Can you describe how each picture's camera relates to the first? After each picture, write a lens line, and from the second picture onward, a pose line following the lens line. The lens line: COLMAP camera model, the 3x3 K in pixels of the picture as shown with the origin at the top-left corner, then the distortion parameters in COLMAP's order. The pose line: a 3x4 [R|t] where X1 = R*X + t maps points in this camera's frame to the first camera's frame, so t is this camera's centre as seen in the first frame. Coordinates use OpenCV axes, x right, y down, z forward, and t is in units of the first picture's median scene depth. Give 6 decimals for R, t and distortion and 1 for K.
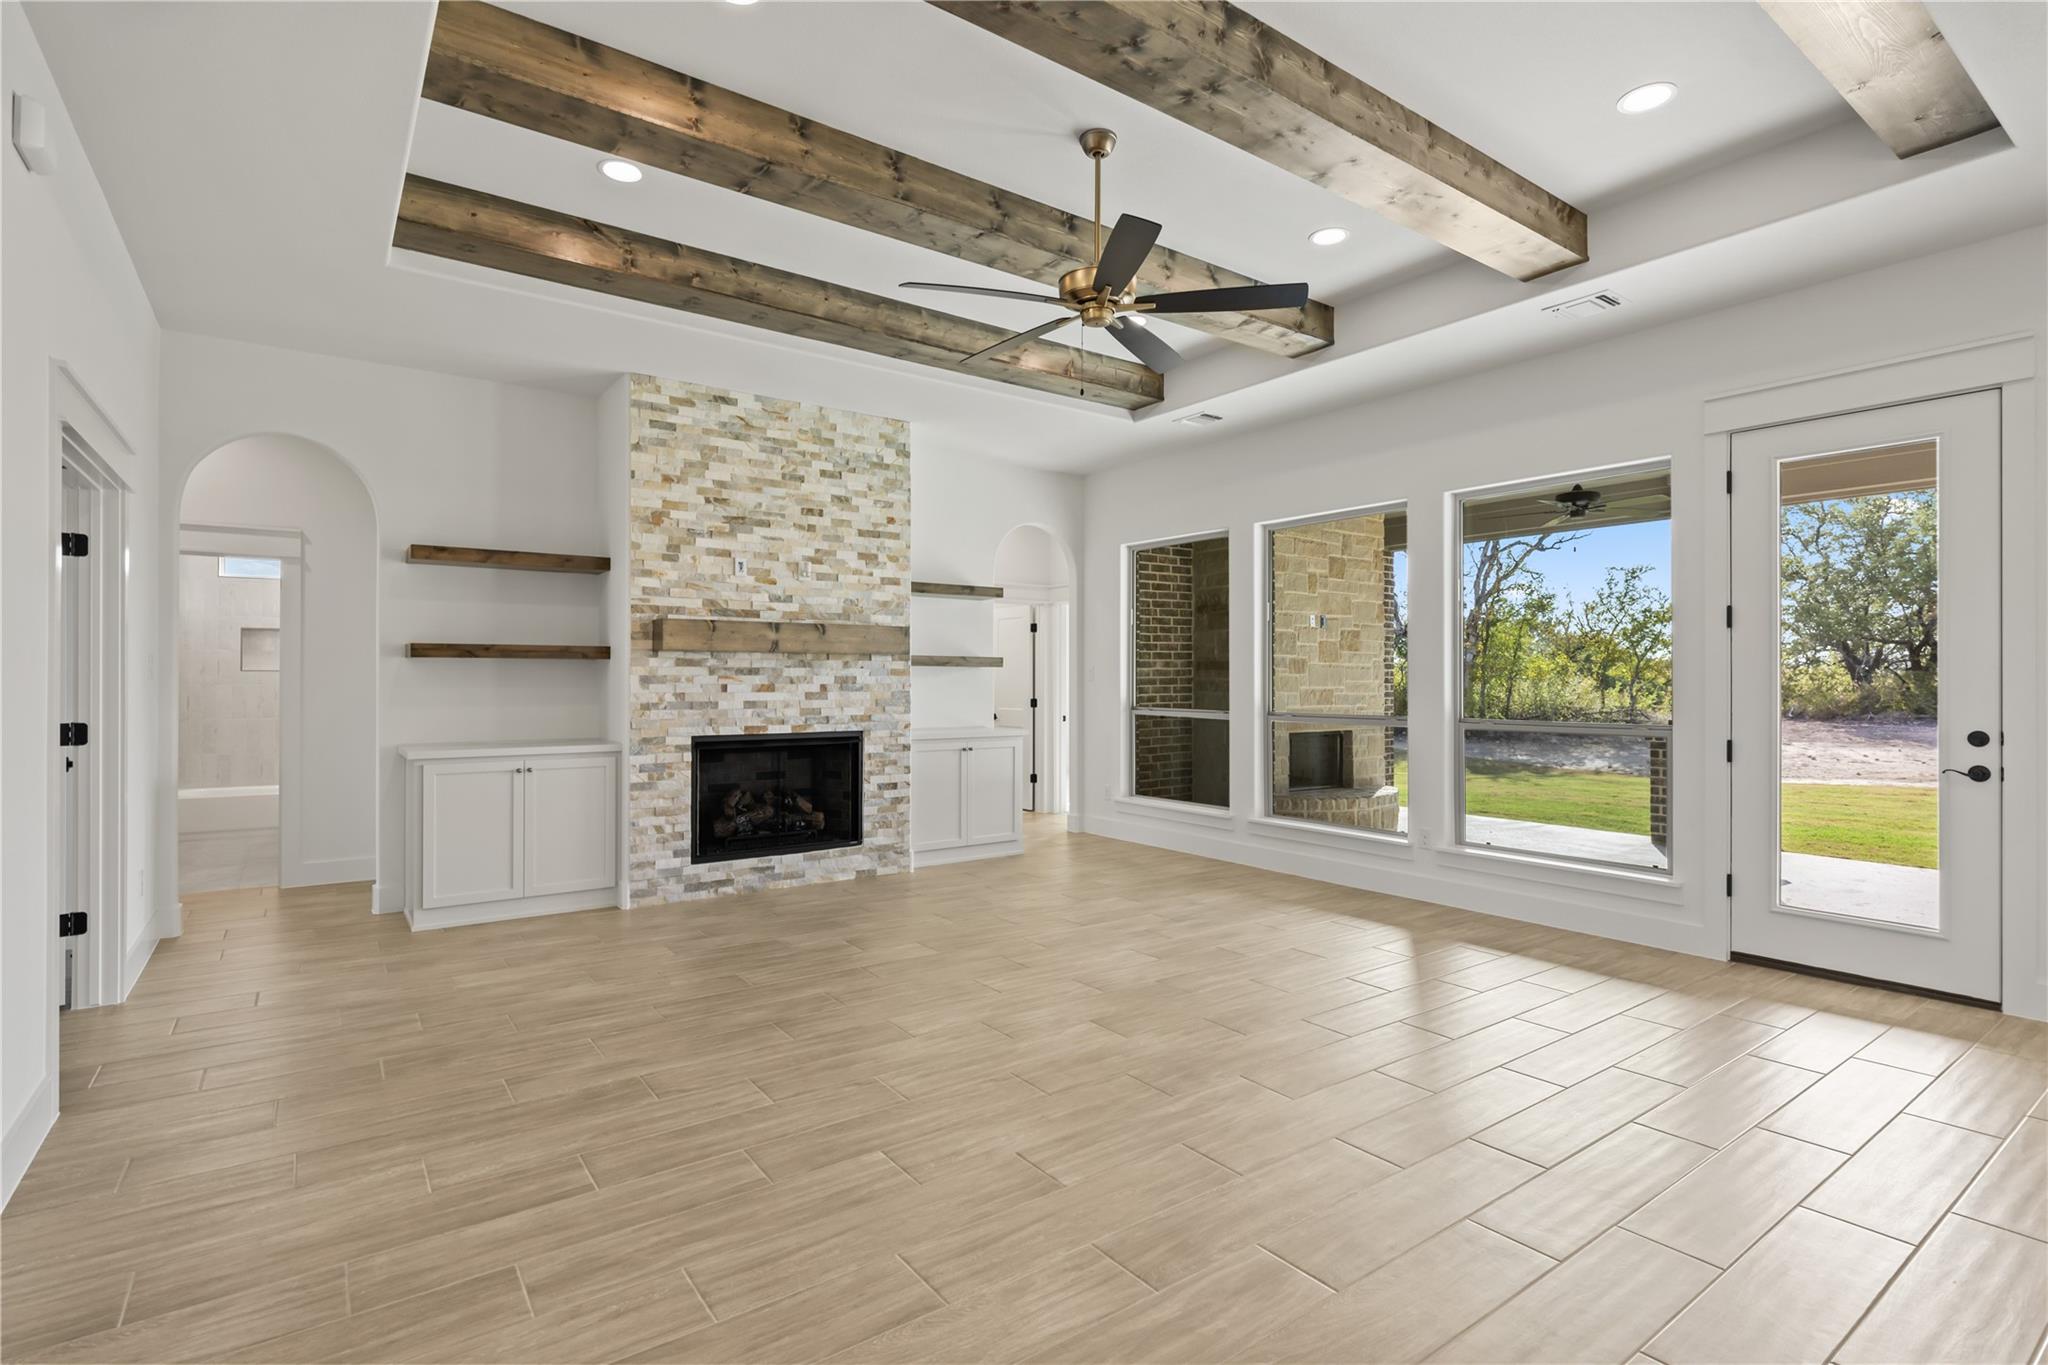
lens RADIAL K [[993.2, 0, 1021.2], [0, 993.2, 677.4], [0, 0, 1]] dist [-0.004633, -0.001260]
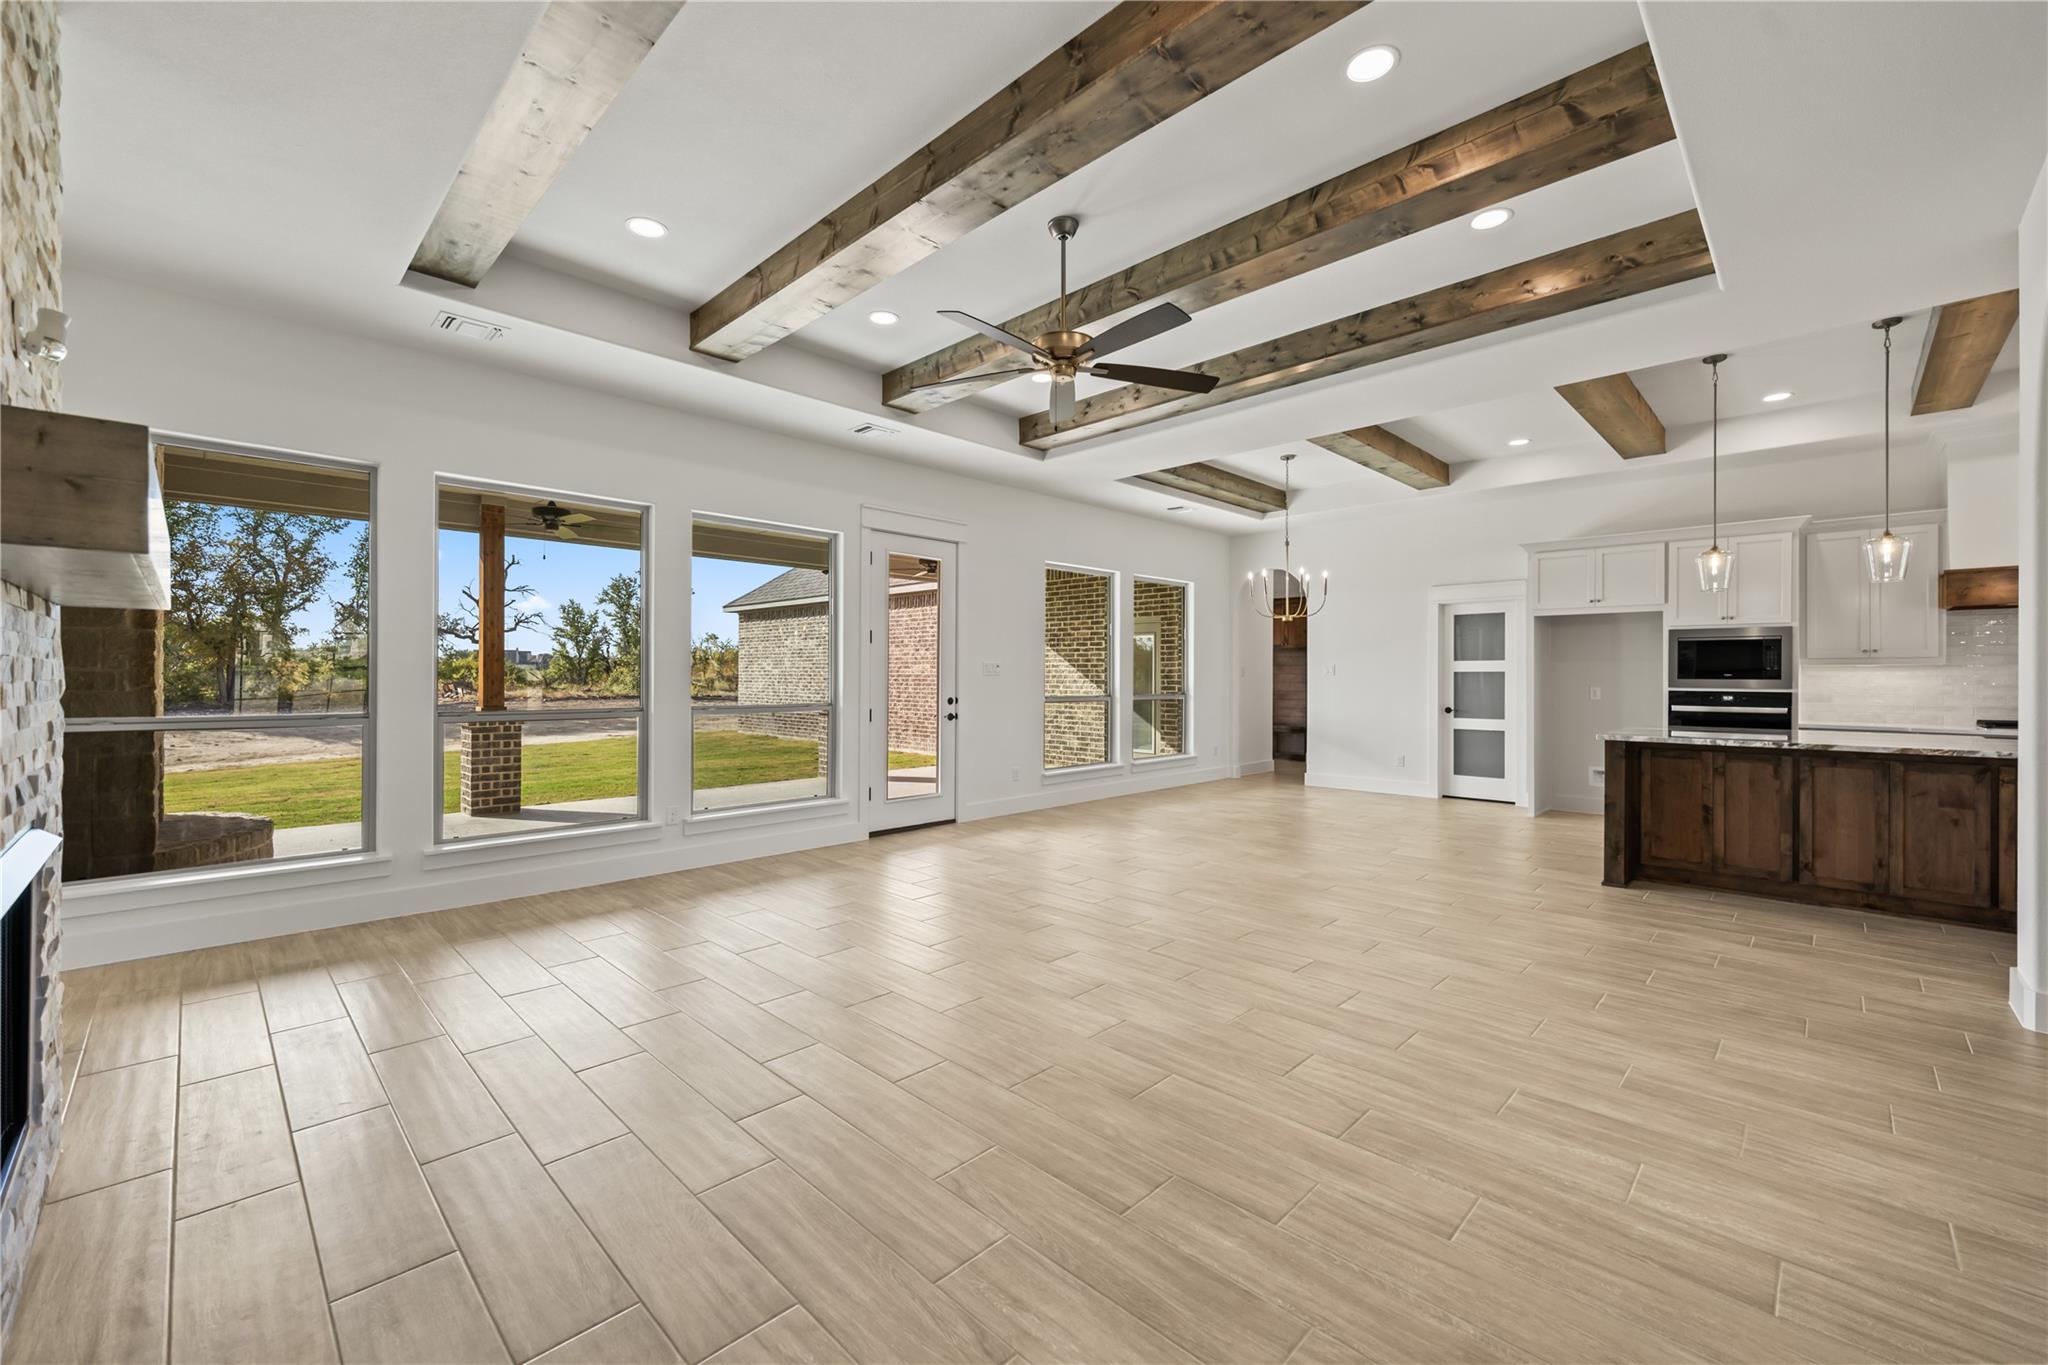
lens RADIAL K [[818.5, 0, 1028.6], [0, 818.5, 680.2], [0, 0, 1]] dist [-0.001164, -0.000593]
pose [[-0.165252, -0.010264, 0.986198, -1.103994], [-0.007231, 0.999932, 0.009196, -0.001747], [-0.986225, -0.005612, -0.165315, 1.472445]]
